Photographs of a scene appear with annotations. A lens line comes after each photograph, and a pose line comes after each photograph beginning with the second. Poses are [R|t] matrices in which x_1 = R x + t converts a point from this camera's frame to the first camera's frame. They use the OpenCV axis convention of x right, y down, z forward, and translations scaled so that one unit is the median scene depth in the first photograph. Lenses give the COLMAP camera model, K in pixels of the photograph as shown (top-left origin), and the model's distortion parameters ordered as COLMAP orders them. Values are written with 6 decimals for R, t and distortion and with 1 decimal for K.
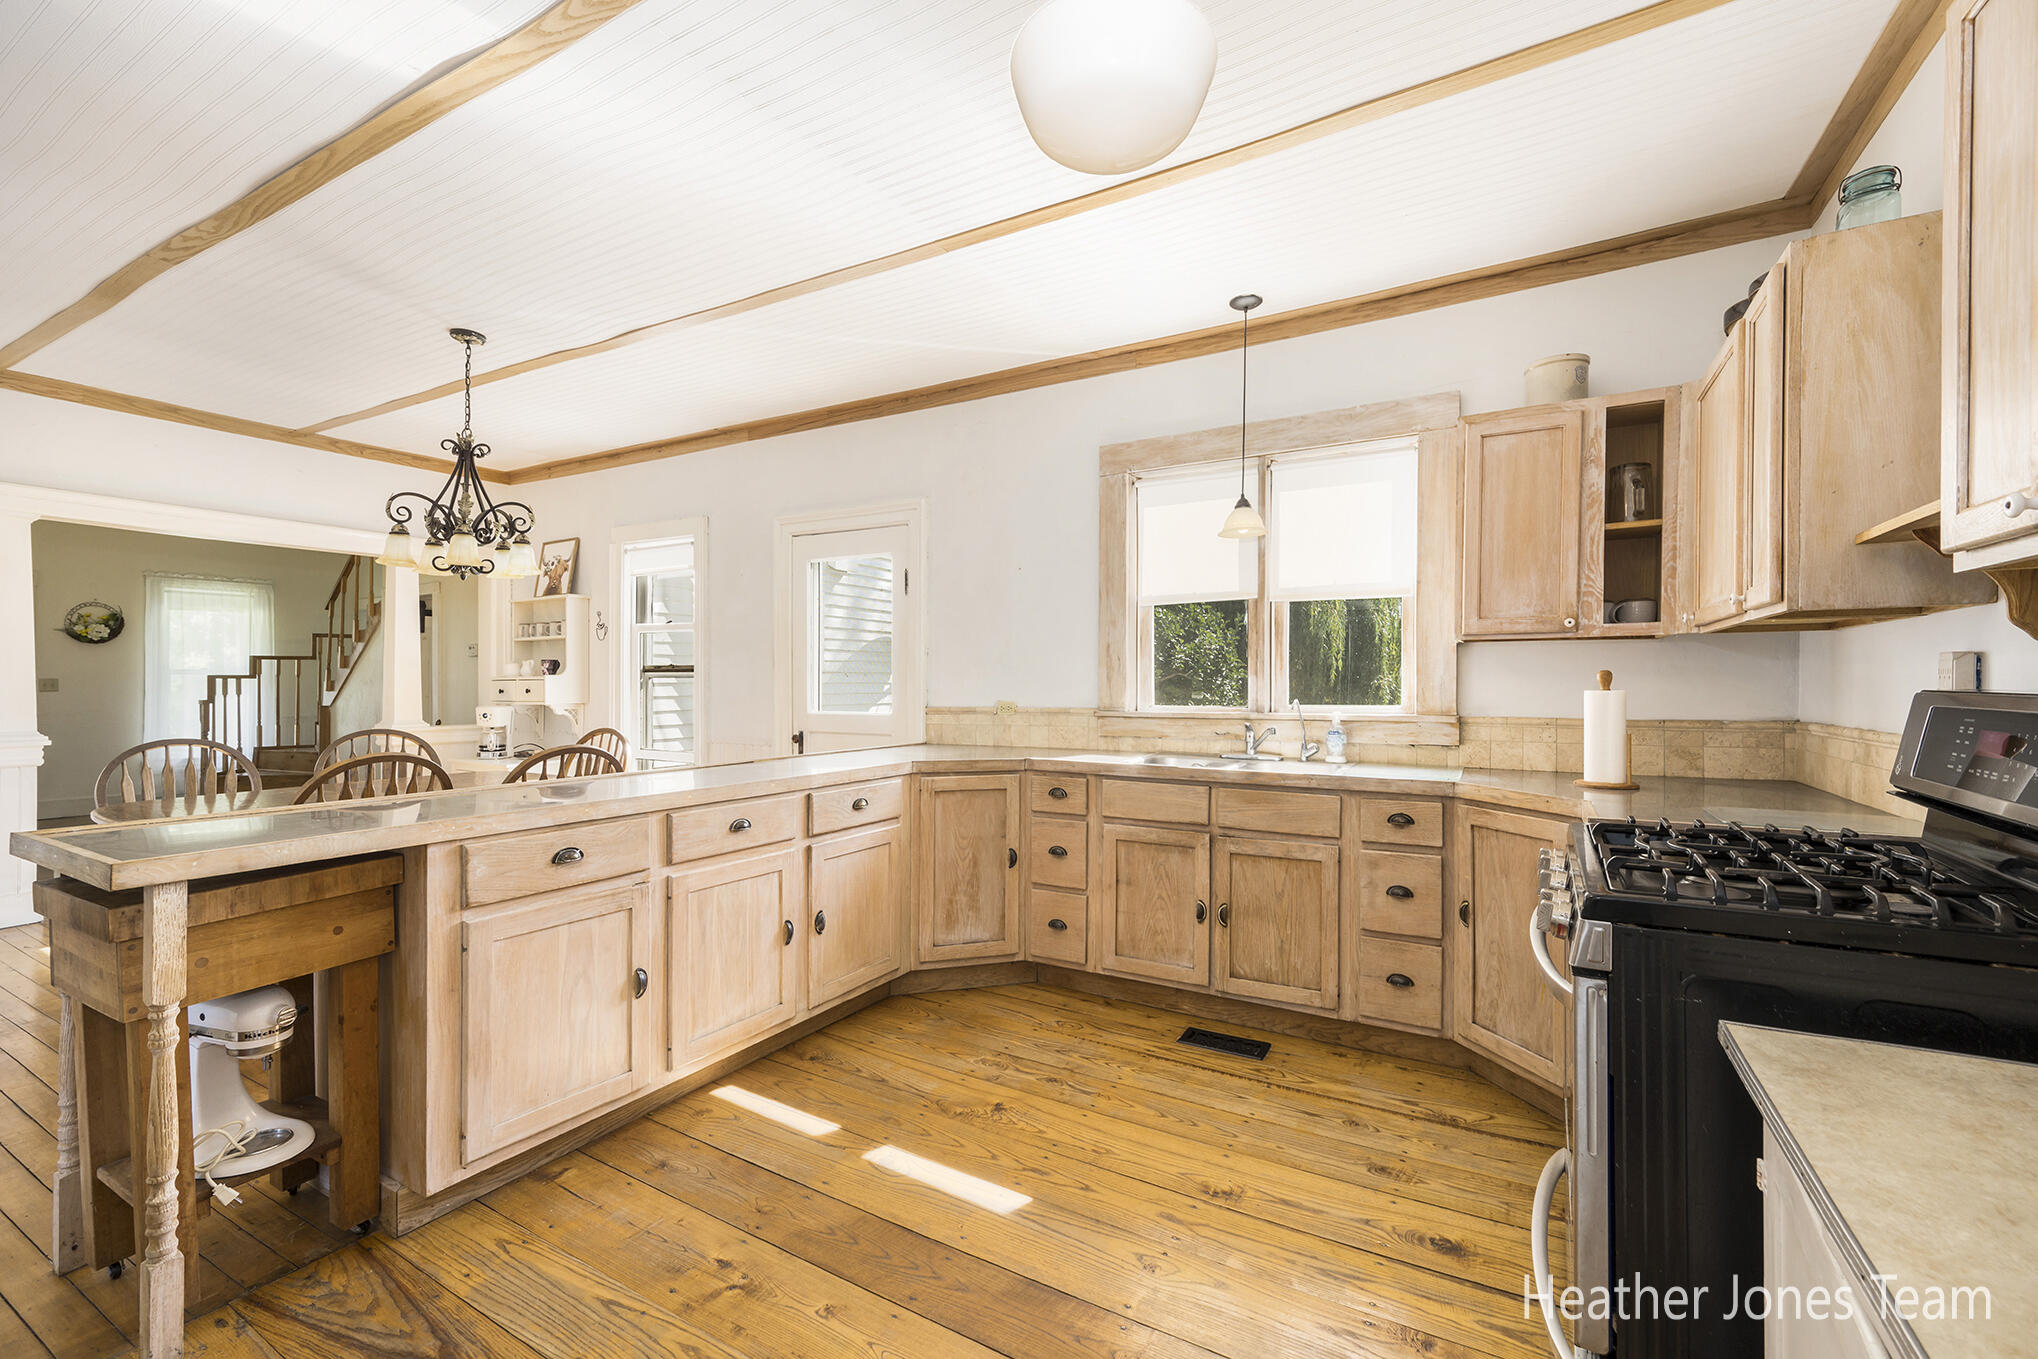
lens RADIAL K [[852.3, 0, 1019.0], [0, 852.3, 679.5], [0, 0, 1]] dist [0.003071, 0.000612]
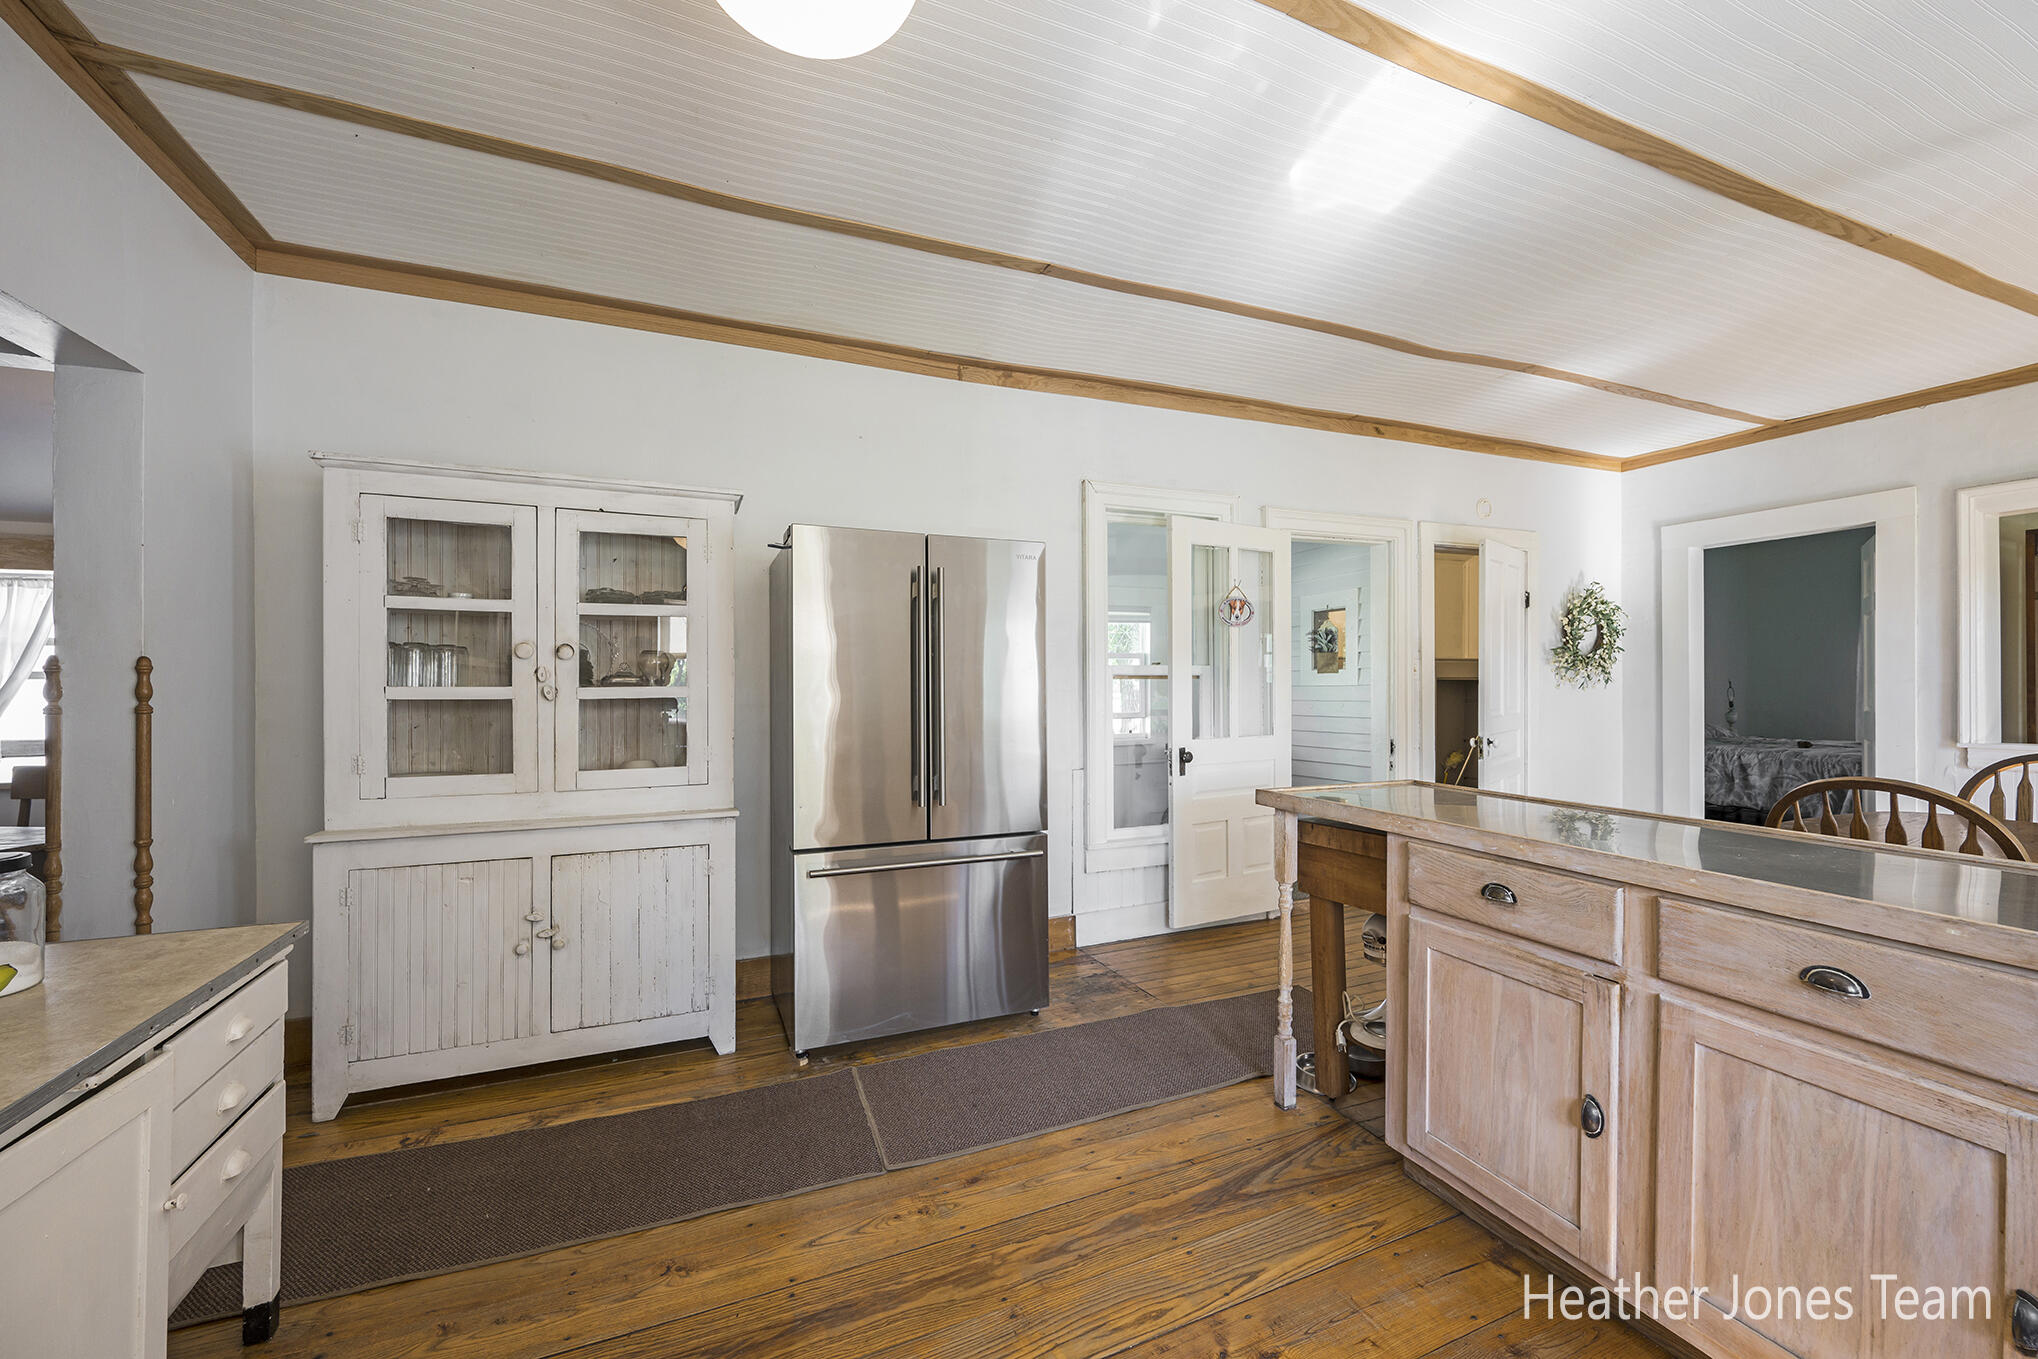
lens RADIAL K [[818.4, 0, 1019.0], [0, 818.4, 679.5], [0, 0, 1]] dist [0.000930, 0.000168]
pose [[-0.605626, -0.005891, -0.795728, 0.381157], [0.000976, 0.999966, -0.008145, 0.001644], [0.795749, -0.005709, -0.605599, 1.051791]]
